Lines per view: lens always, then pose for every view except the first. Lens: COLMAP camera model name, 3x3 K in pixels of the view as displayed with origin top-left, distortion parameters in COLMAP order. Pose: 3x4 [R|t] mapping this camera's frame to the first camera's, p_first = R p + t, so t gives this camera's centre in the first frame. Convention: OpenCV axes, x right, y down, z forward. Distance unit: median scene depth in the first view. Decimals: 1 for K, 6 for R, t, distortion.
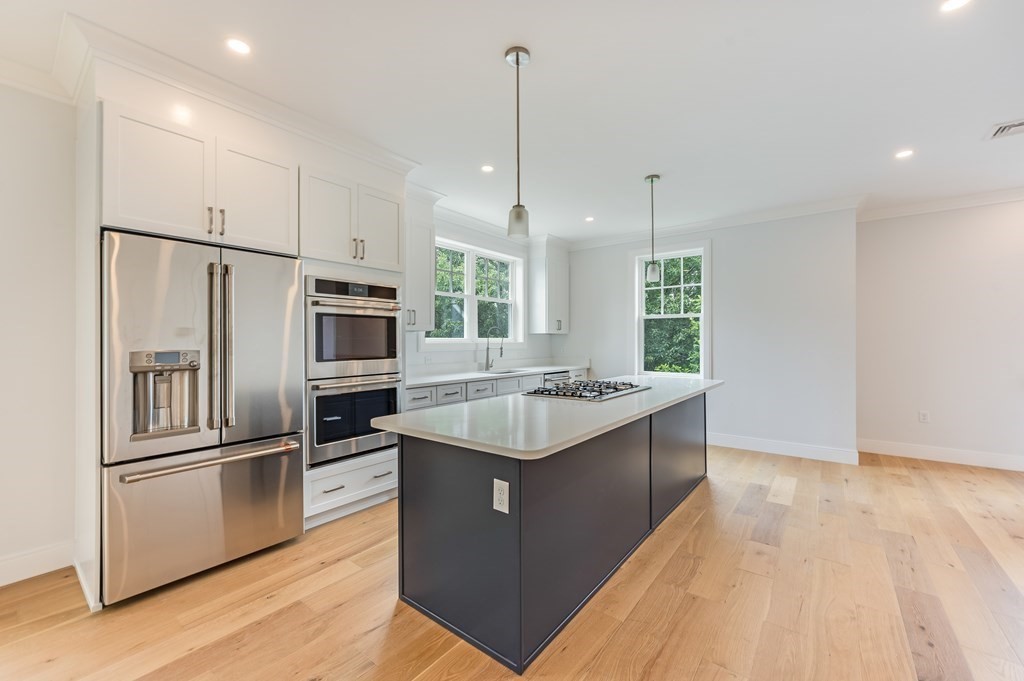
lens RADIAL K [[406.0, 0, 507.2], [0, 406.0, 340.5], [0, 0, 1]] dist [-0.003623, 0.000118]
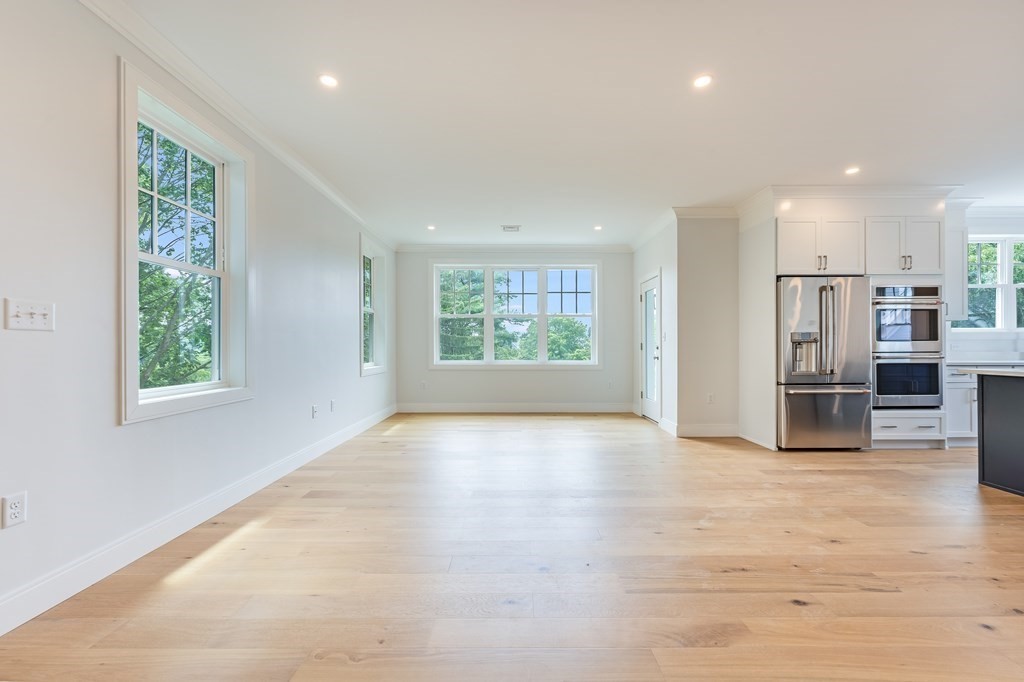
lens RADIAL K [[412.8, 0, 509.7], [0, 412.8, 345.5], [0, 0, 1]] dist [-0.002036, -0.000479]
pose [[0.620869, -0.002276, -0.783911, -0.109010], [0.001516, 0.999997, -0.001703, 0.070773], [0.783913, -0.000131, 0.620871, -1.081652]]
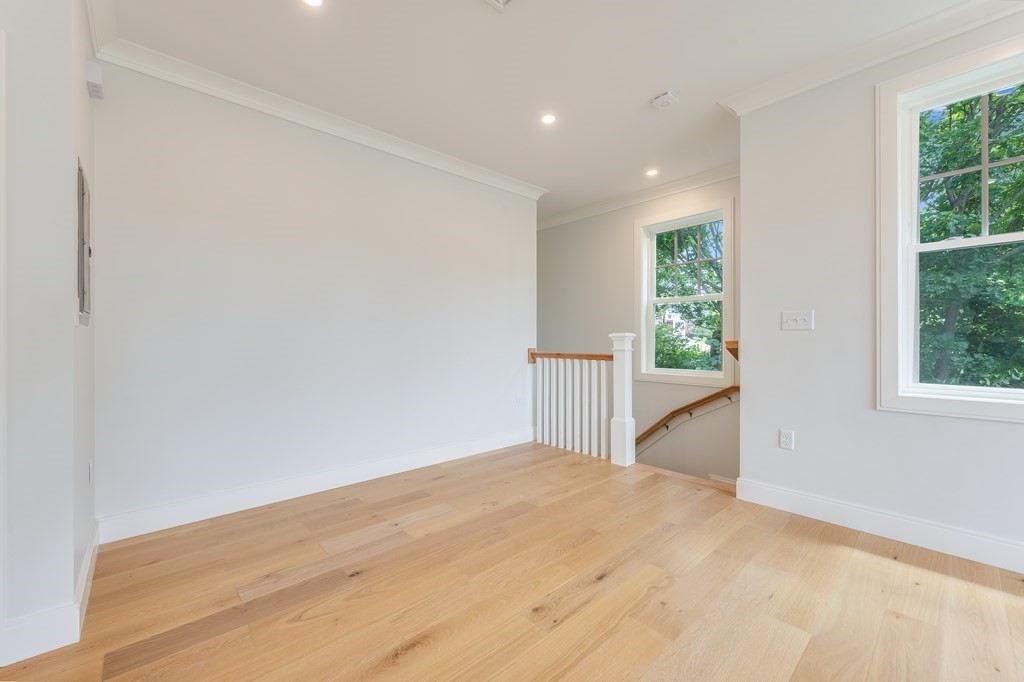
lens RADIAL K [[412.8, 0, 520.8], [0, 412.8, 339.9], [0, 0, 1]] dist [-0.002036, -0.000479]
pose [[-0.990561, 0.002456, 0.137050, -0.532711], [0.002436, 0.999997, -0.000318, 0.067601], [-0.137050, 0.000019, -0.990564, -0.207447]]
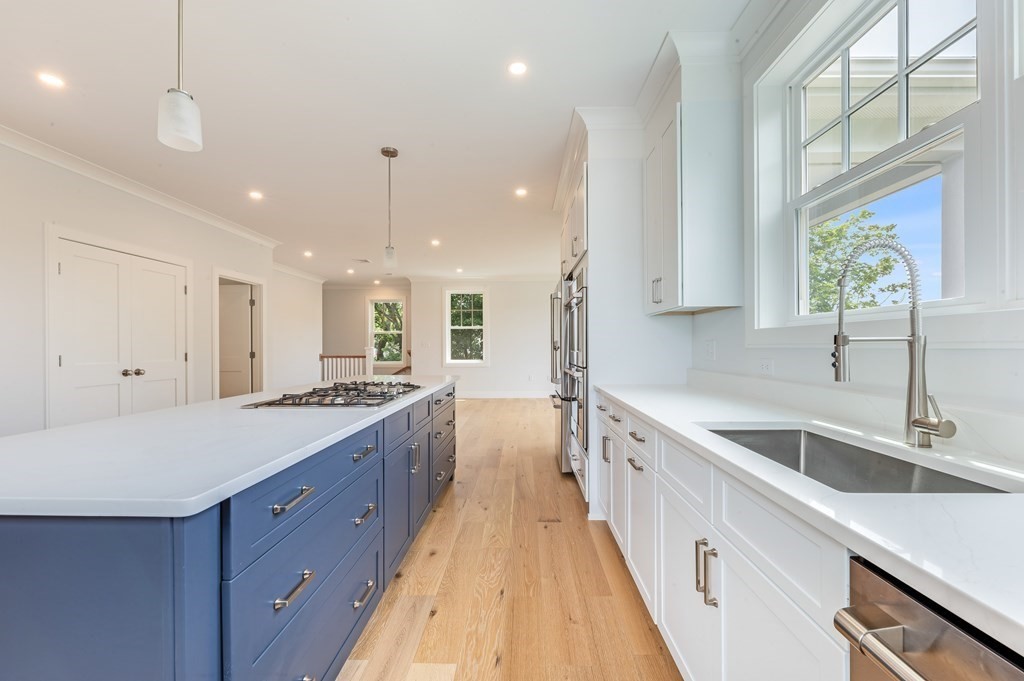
lens RADIAL K [[406.0, 0, 513.5], [0, 406.0, 342.5], [0, 0, 1]] dist [-0.003623, 0.000118]
pose [[-0.797352, 0.004254, -0.603500, 0.436600], [0.004681, 0.999989, 0.000864, 0.008196], [0.603497, -0.002136, -0.797362, 1.928818]]
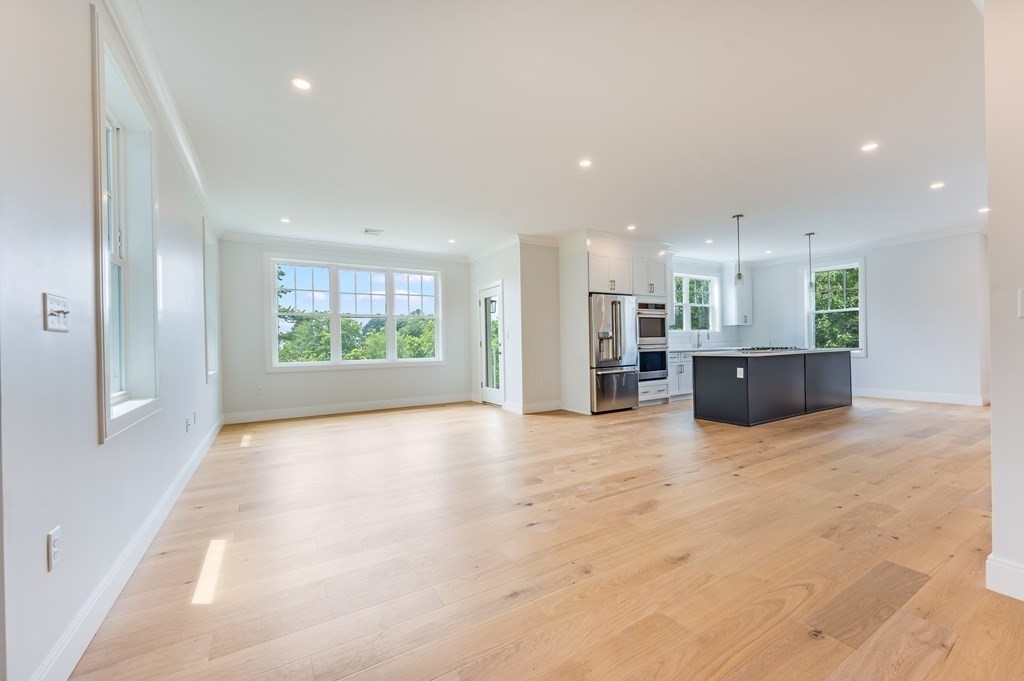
lens RADIAL K [[406.0, 0, 508.6], [0, 406.0, 341.9], [0, 0, 1]] dist [-0.003623, 0.000118]
pose [[0.934042, -0.017312, -0.356745, -0.337413], [0.017729, 0.999841, -0.002101, 0.069896], [0.356724, -0.004362, 0.934200, -1.534701]]
